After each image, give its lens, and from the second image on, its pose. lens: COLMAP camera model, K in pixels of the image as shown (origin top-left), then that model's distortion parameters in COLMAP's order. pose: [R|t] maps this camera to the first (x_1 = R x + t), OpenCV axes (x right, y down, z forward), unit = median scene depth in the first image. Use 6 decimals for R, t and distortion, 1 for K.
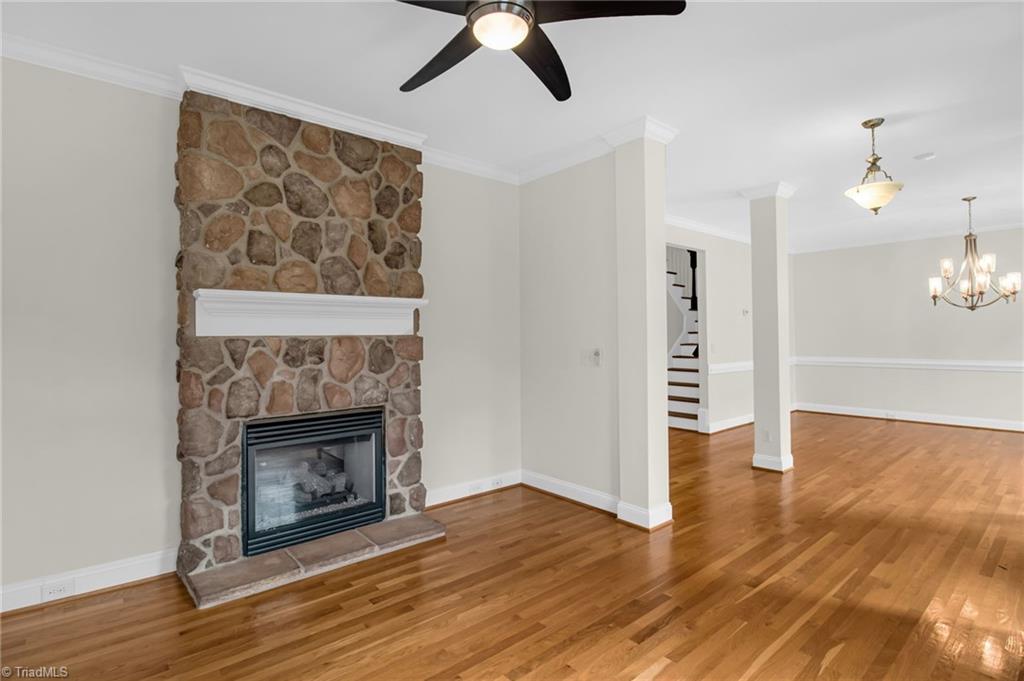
lens RADIAL K [[494.5, 0, 501.7], [0, 494.5, 330.2], [0, 0, 1]] dist [-0.001160, -0.000094]
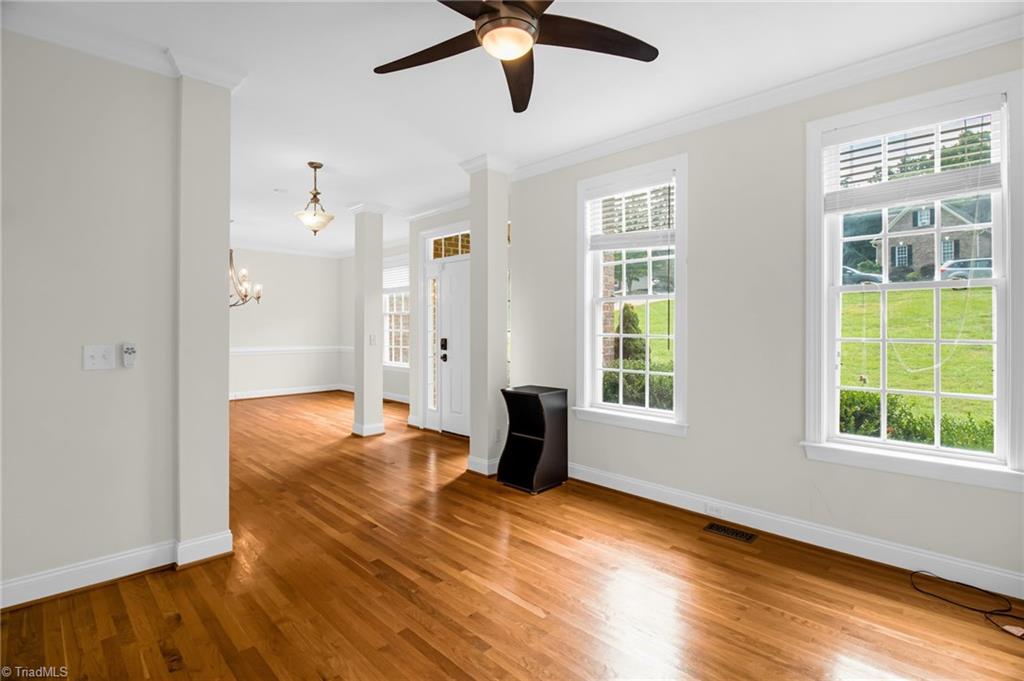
lens RADIAL K [[494.5, 0, 501.7], [0, 494.5, 330.2], [0, 0, 1]] dist [-0.001160, -0.000094]
pose [[-0.069246, 0.003053, 0.997595, -0.682401], [-0.010598, 0.999937, -0.003796, 0.019779], [-0.997543, -0.010835, -0.069209, 0.690081]]
